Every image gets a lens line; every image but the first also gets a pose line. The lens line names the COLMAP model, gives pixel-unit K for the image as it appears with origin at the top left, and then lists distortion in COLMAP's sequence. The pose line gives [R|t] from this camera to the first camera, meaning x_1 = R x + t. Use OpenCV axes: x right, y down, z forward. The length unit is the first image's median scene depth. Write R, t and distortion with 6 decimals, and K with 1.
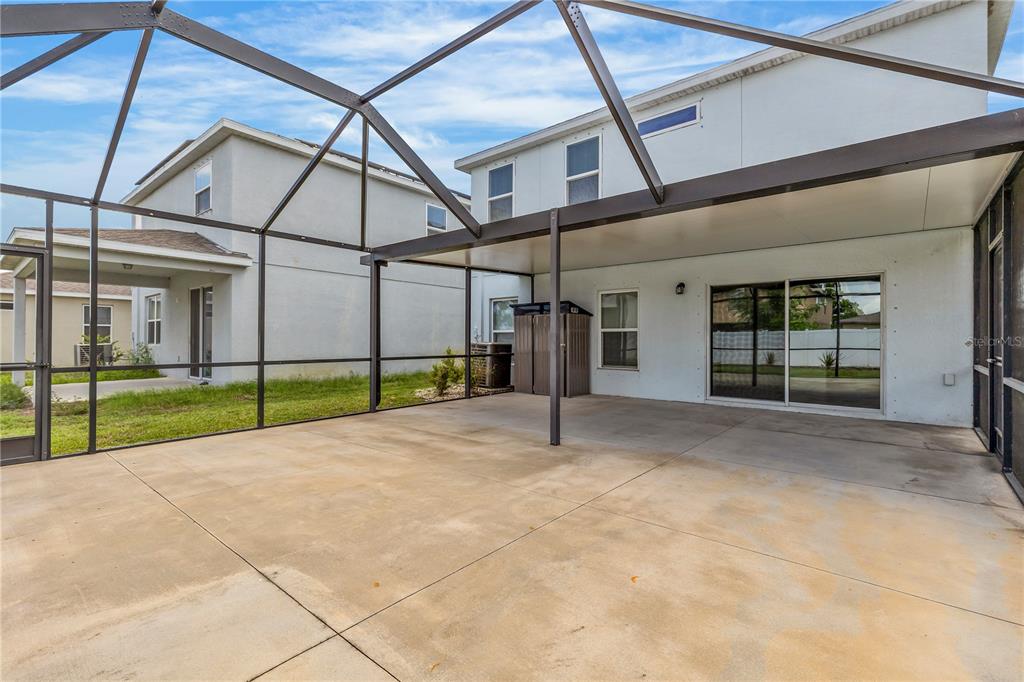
lens RADIAL K [[459.4, 0, 516.4], [0, 459.4, 340.9], [0, 0, 1]] dist [0.007402, -0.000321]
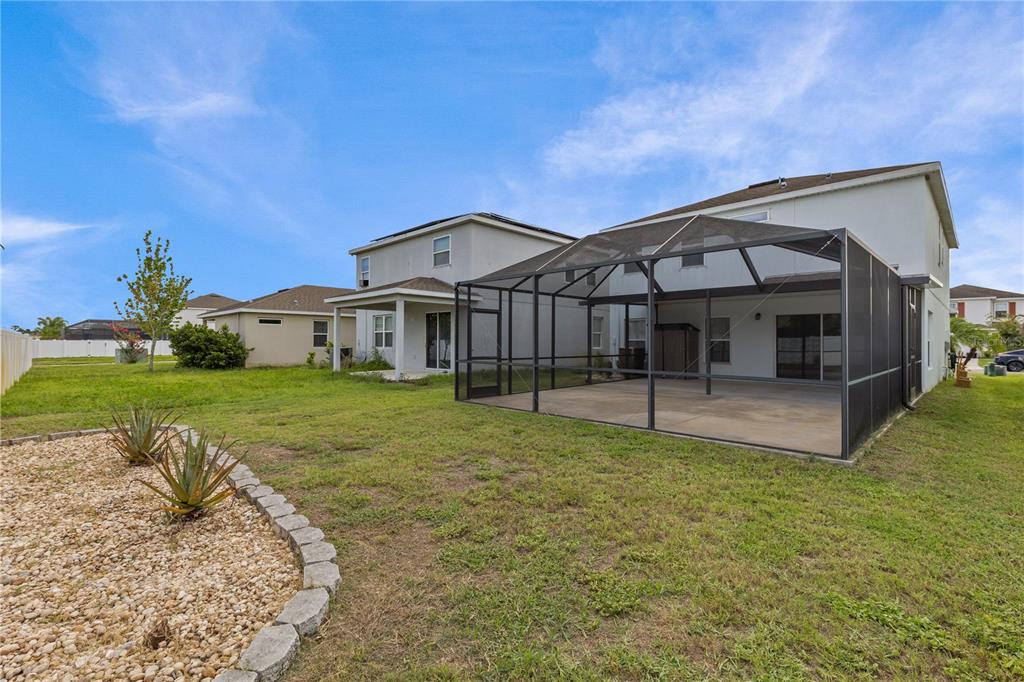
lens RADIAL K [[459.4, 0, 516.4], [0, 459.4, 340.9], [0, 0, 1]] dist [0.007402, -0.000321]
pose [[0.996923, 0.000172, -0.078388, -0.484652], [-0.000629, 0.999983, -0.005806, -0.014195], [0.078386, 0.005838, 0.996906, -0.932008]]
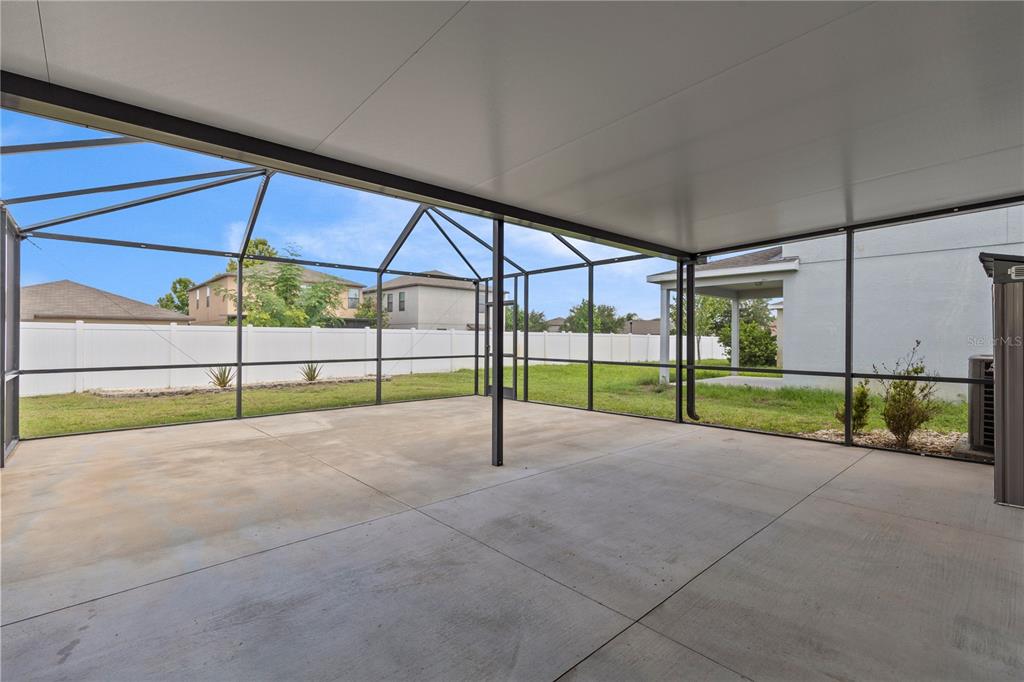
lens RADIAL K [[465.7, 0, 516.7], [0, 465.7, 341.7], [0, 0, 1]] dist [0.004452, 0.000400]
pose [[-0.125298, 0.000226, -0.992119, 0.700205], [-0.008756, 0.999961, 0.001333, -0.009684], [0.992081, 0.008854, -0.125291, 0.829880]]
